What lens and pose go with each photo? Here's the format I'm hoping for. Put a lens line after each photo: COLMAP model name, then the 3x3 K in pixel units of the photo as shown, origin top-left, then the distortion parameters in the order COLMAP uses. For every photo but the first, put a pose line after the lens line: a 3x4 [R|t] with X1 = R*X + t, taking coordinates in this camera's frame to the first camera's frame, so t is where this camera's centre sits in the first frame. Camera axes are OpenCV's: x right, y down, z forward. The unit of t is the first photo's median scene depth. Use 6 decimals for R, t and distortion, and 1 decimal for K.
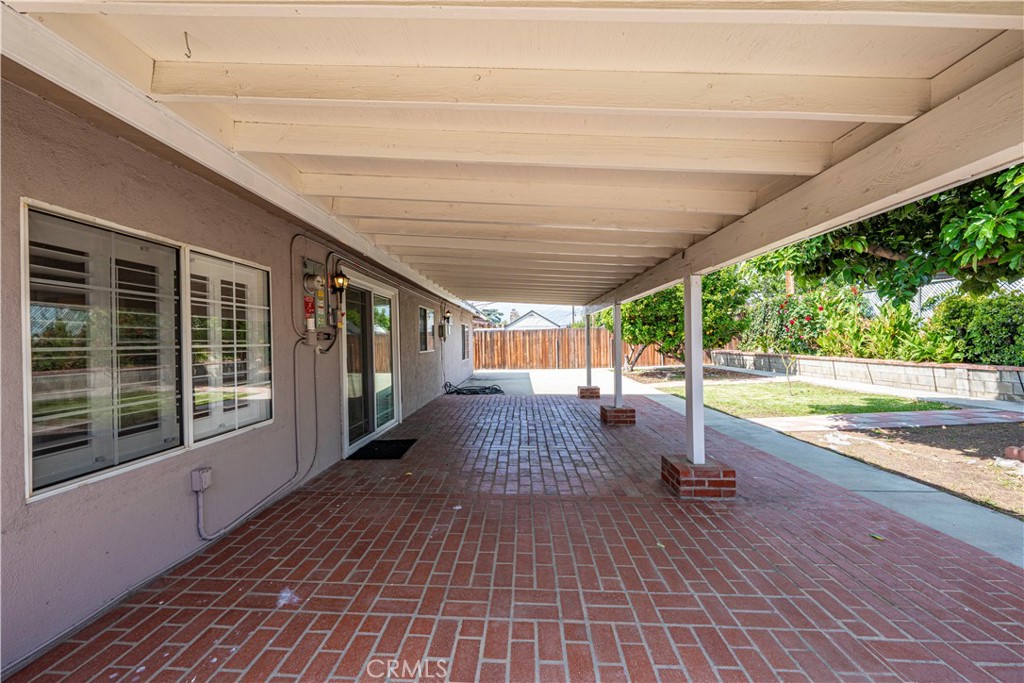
lens RADIAL K [[392.4, 0, 505.2], [0, 392.4, 339.7], [0, 0, 1]] dist [-0.000531, -0.000165]
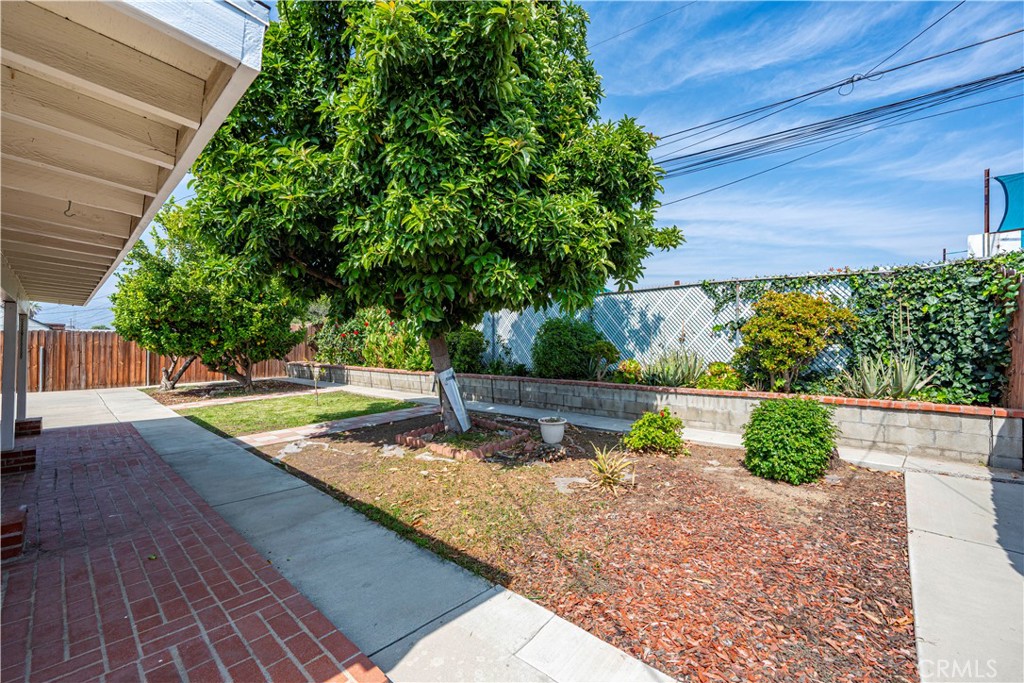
lens RADIAL K [[415.1, 0, 512.0], [0, 415.1, 341.5], [0, 0, 1]] dist [-0.001083, -0.000089]
pose [[0.639383, 0.029622, 0.768318, 0.214062], [-0.016174, 0.999555, -0.025078, -0.010730], [-0.768718, 0.003607, 0.639577, -0.115806]]
